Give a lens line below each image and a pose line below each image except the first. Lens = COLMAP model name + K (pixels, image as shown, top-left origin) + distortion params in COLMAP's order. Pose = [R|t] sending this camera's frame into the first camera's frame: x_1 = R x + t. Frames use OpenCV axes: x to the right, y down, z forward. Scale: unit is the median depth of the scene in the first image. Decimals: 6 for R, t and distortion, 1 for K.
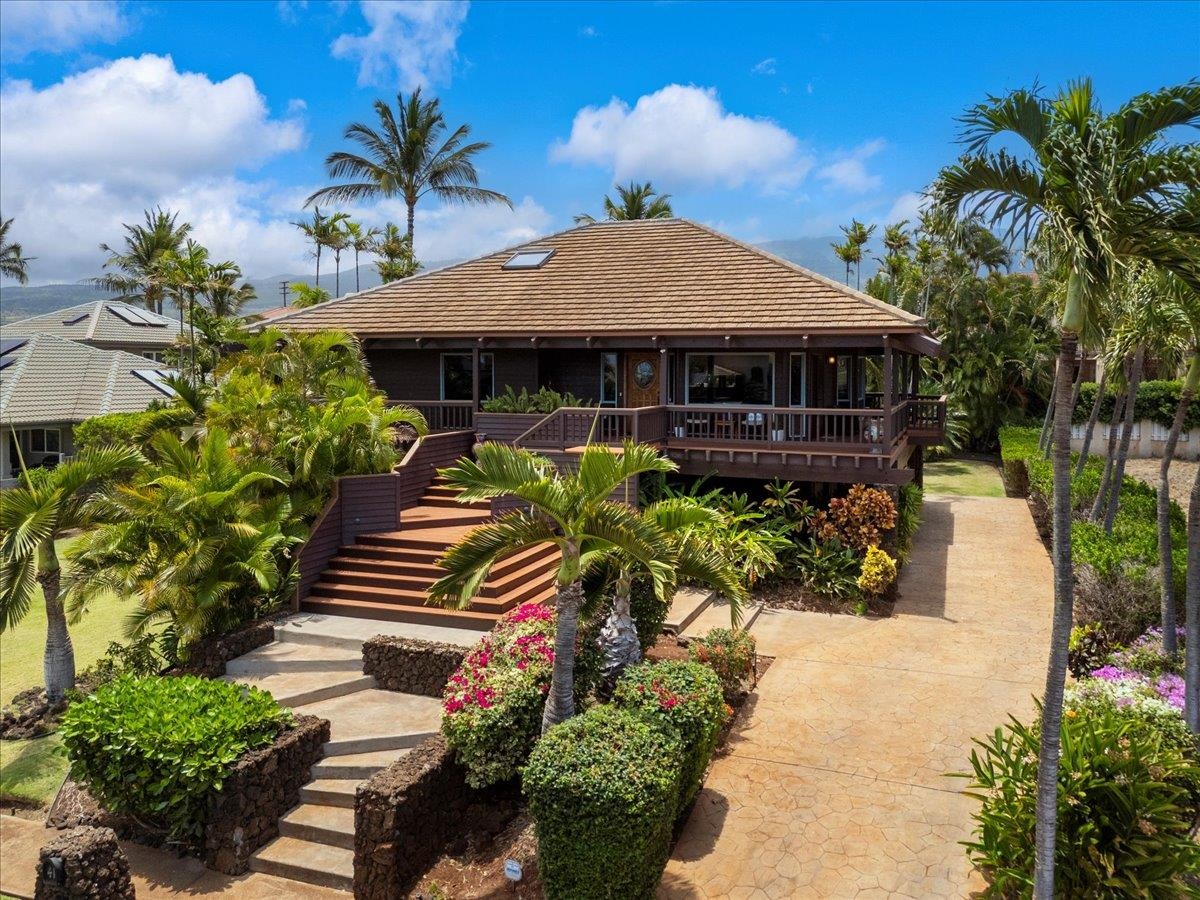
lens RADIAL K [[927.5, 0, 600.0], [0, 927.5, 396.1], [0, 0, 1]] dist [0.062146, 0.001658]
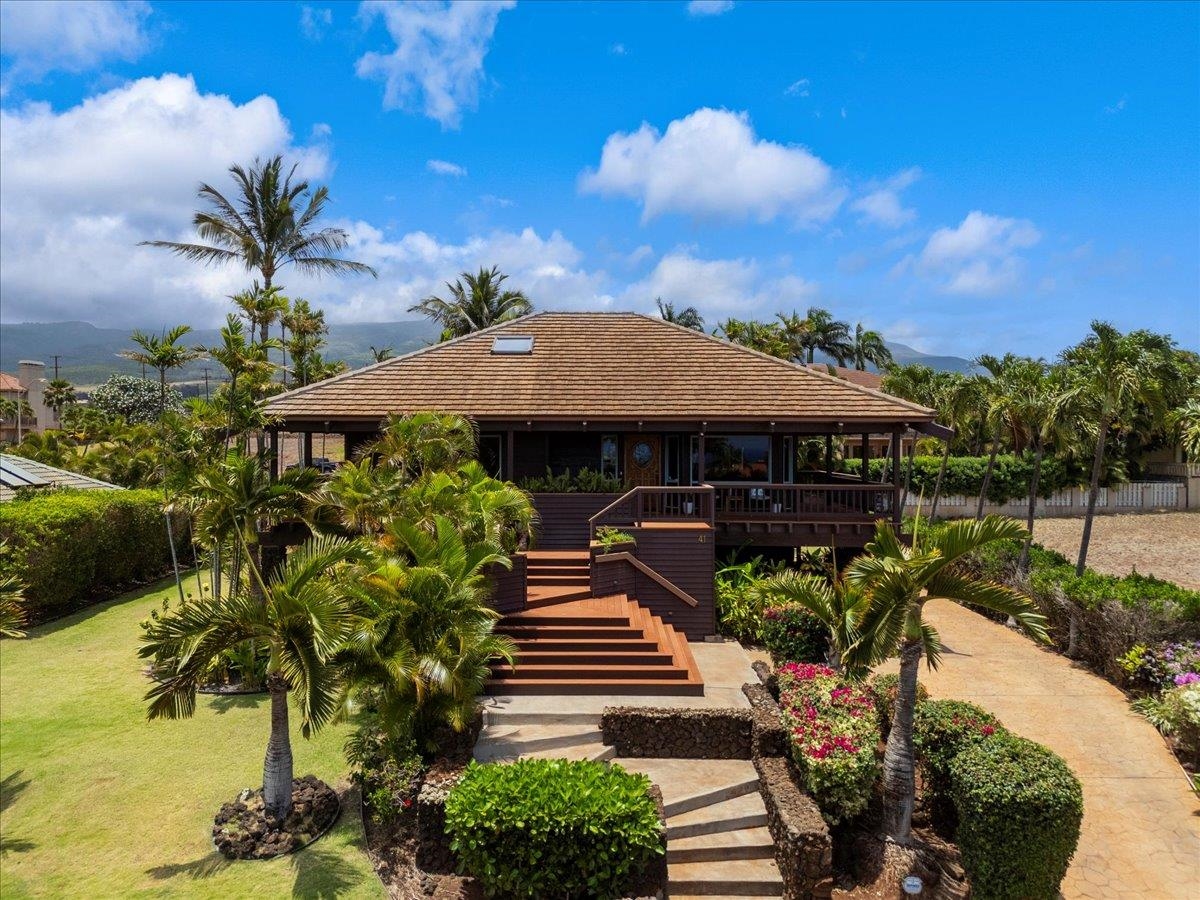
lens RADIAL K [[903.5, 0, 600.0], [0, 903.5, 450.0], [0, 0, 1]] dist [0.053871, 0.001634]
pose [[0.933423, -0.003051, 0.358765, -0.490795], [0.012528, 0.999631, -0.024094, -0.006375], [-0.358559, 0.026984, 0.933117, 0.037395]]
